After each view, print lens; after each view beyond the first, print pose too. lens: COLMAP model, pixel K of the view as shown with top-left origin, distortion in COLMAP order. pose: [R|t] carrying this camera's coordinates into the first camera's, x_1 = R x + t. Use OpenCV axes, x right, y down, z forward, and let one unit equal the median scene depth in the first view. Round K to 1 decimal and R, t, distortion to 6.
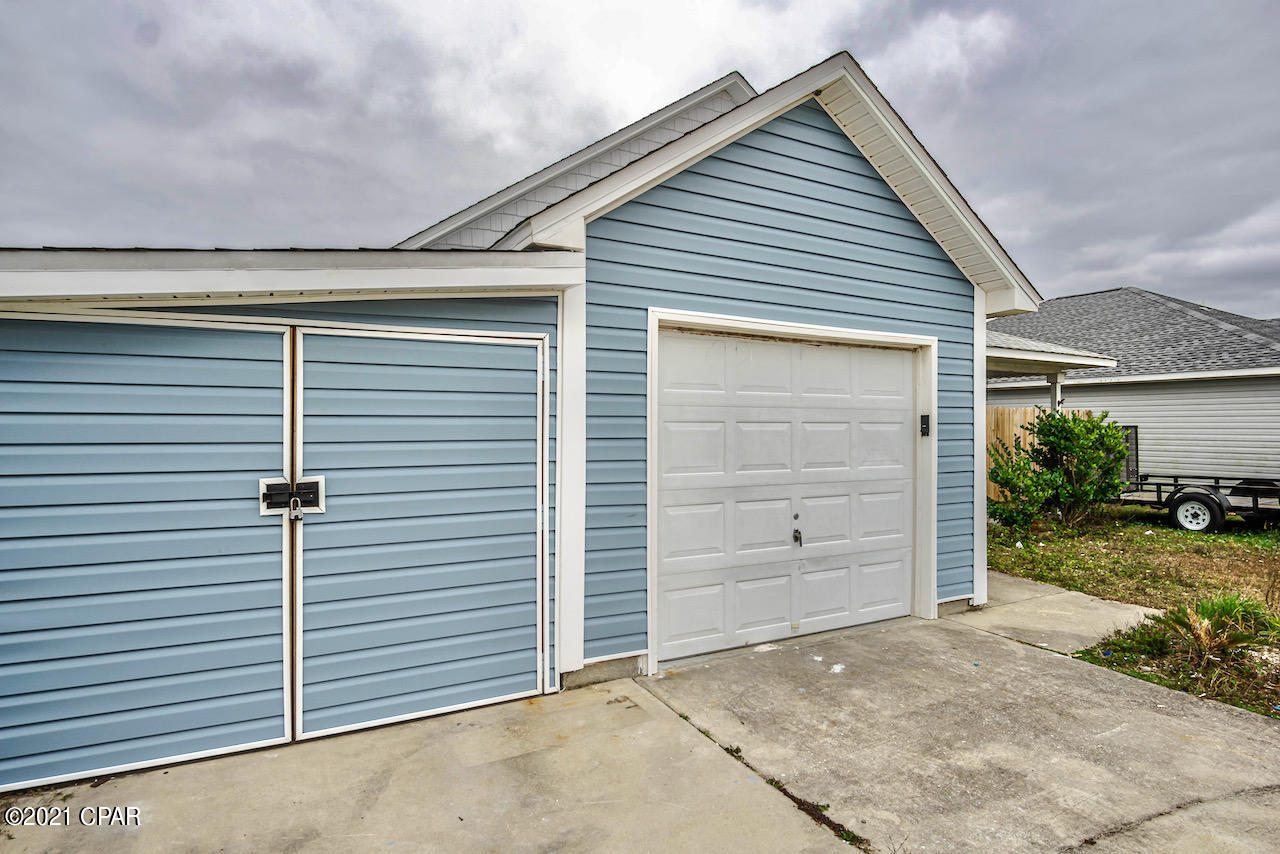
lens RADIAL K [[696.3, 0, 638.8], [0, 696.3, 425.9], [0, 0, 1]] dist [-0.015375, 0.002595]
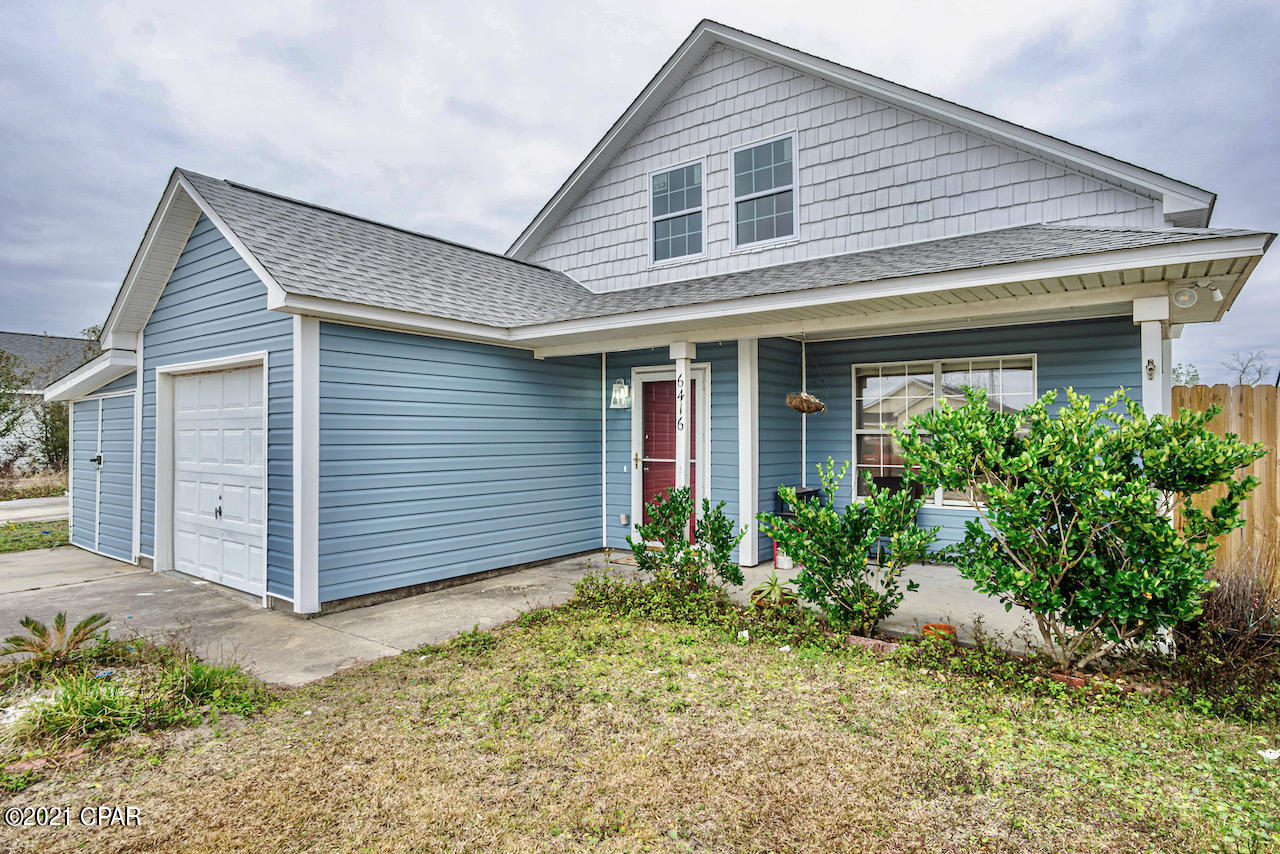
lens RADIAL K [[696.3, 0, 638.8], [0, 696.3, 429.7], [0, 0, 1]] dist [-0.015375, 0.002595]
pose [[0.403895, -0.007432, -0.914775, 1.812189], [0.004354, 0.999971, -0.006201, 0.007020], [0.914795, -0.001478, 0.403916, 1.192365]]
